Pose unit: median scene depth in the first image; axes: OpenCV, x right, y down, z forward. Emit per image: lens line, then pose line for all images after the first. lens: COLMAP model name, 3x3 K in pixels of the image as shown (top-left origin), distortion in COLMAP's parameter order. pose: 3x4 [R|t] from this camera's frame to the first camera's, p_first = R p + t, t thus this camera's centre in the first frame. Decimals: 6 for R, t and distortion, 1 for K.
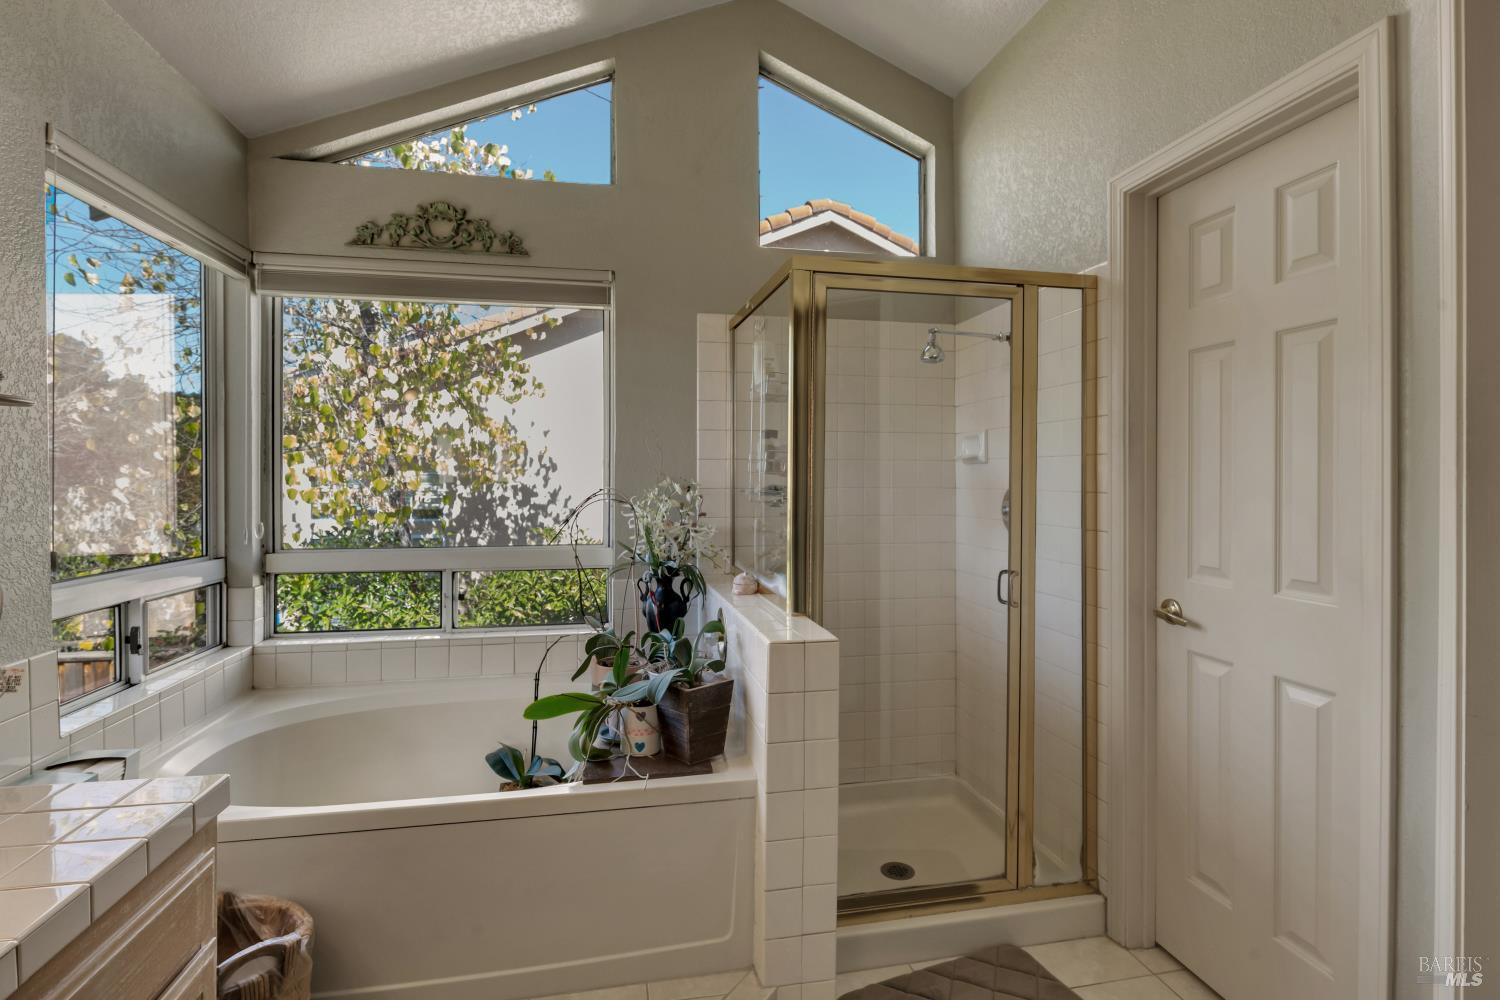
lens RADIAL K [[724.5, 0, 751.0], [0, 724.5, 479.9], [0, 0, 1]] dist [0.000942, -0.000565]
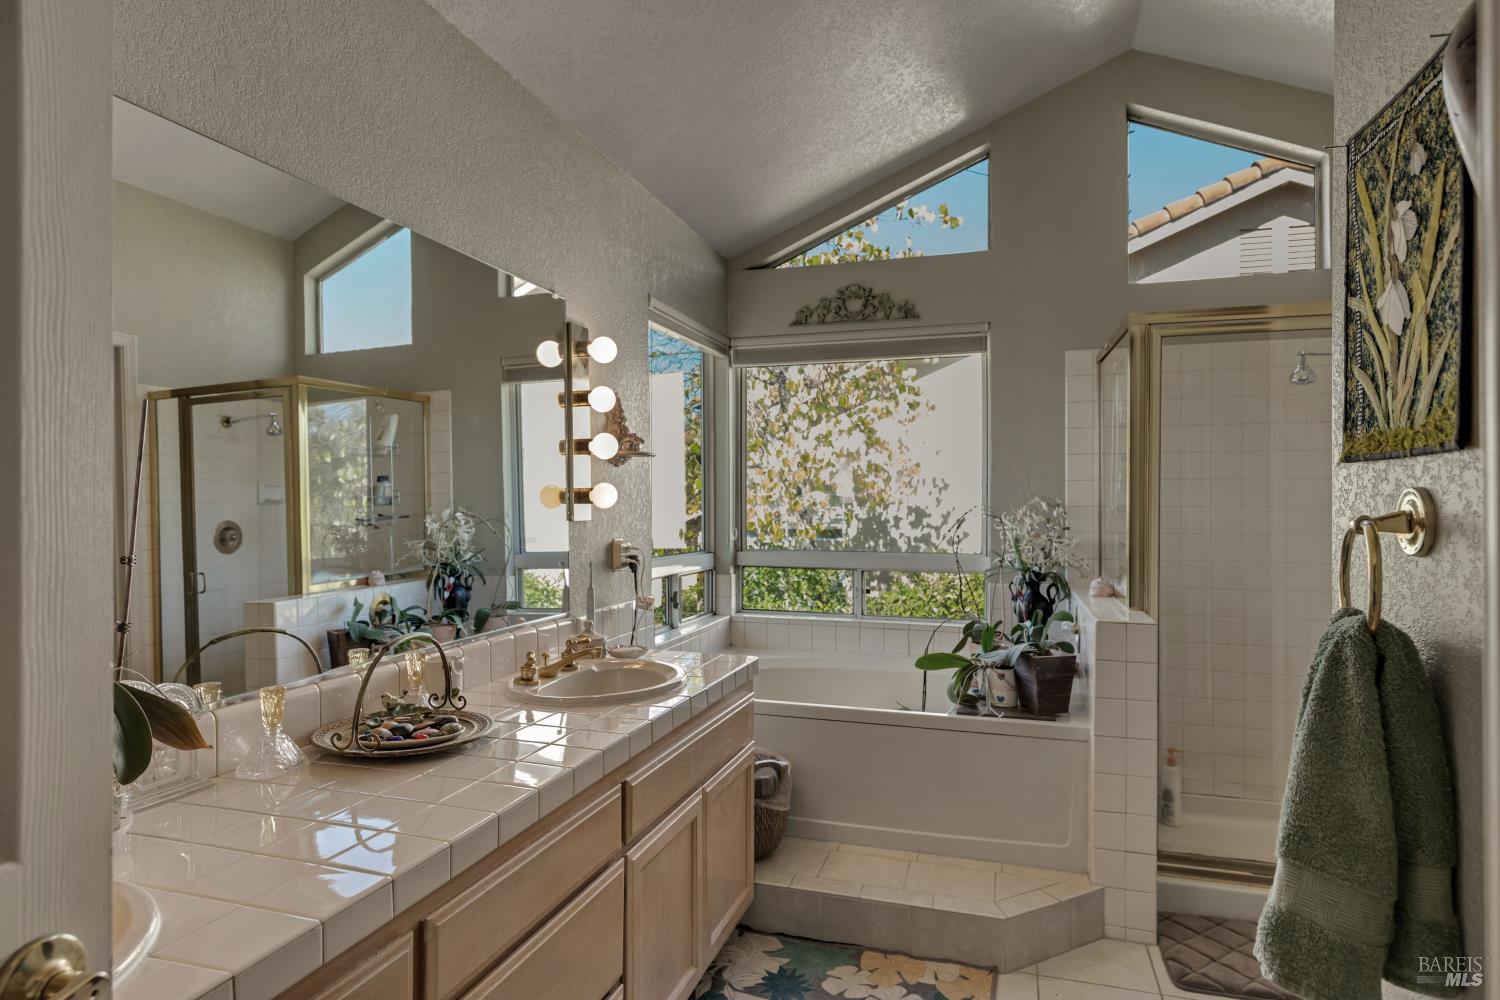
lens RADIAL K [[841.8, 0, 741.5], [0, 841.8, 486.1], [0, 0, 1]] dist [-0.002566, -0.002683]
pose [[0.871708, -0.007045, -0.489975, 0.138934], [-0.002617, 0.999815, -0.019033, 0.006680], [0.490019, 0.017873, 0.871529, -0.423246]]
